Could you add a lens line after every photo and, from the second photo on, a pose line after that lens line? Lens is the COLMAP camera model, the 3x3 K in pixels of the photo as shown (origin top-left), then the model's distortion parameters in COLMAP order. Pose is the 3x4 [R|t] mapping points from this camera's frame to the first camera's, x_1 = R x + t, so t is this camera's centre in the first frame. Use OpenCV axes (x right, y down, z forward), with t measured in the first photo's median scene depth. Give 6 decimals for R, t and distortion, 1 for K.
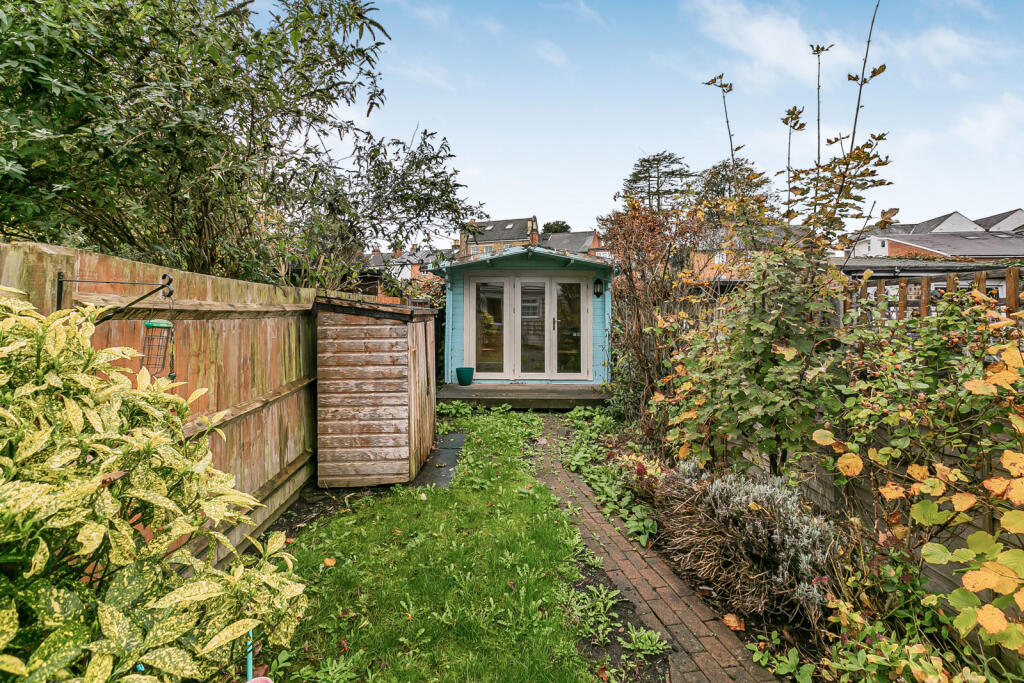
lens RADIAL K [[453.4, 0, 509.5], [0, 453.4, 297.2], [0, 0, 1]] dist [-0.001226, 0.000027]
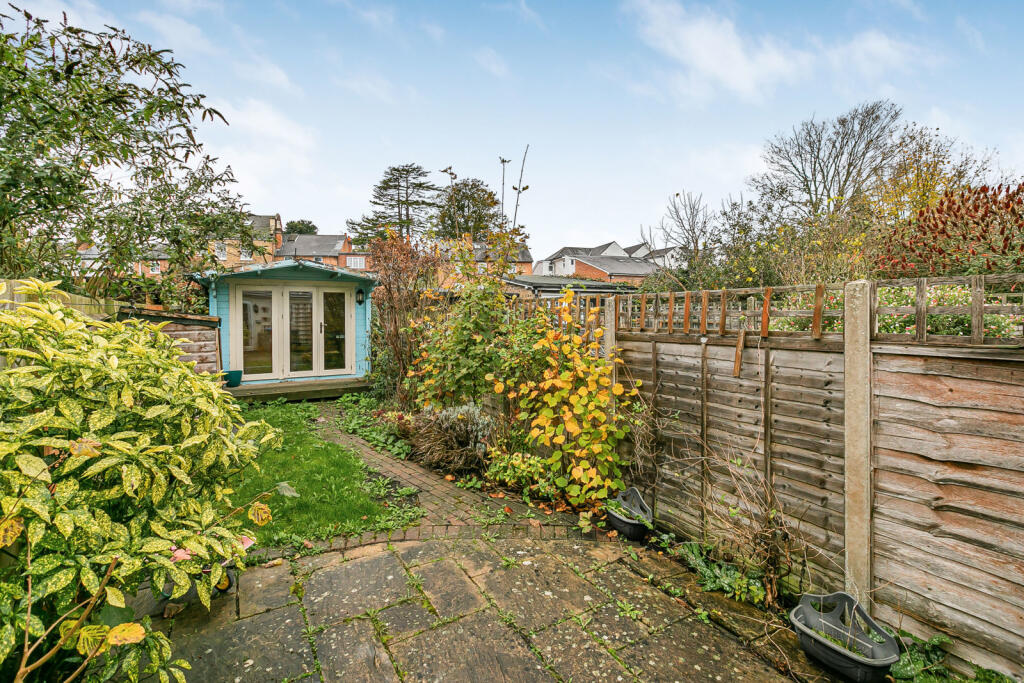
lens RADIAL K [[471.9, 0, 510.7], [0, 471.9, 301.3], [0, 0, 1]] dist [-0.001406, -0.000083]
pose [[0.859349, 0.004369, 0.511370, -0.114515], [-0.006040, 0.999980, 0.001607, -0.014722], [-0.511353, -0.004470, 0.859359, -0.312375]]
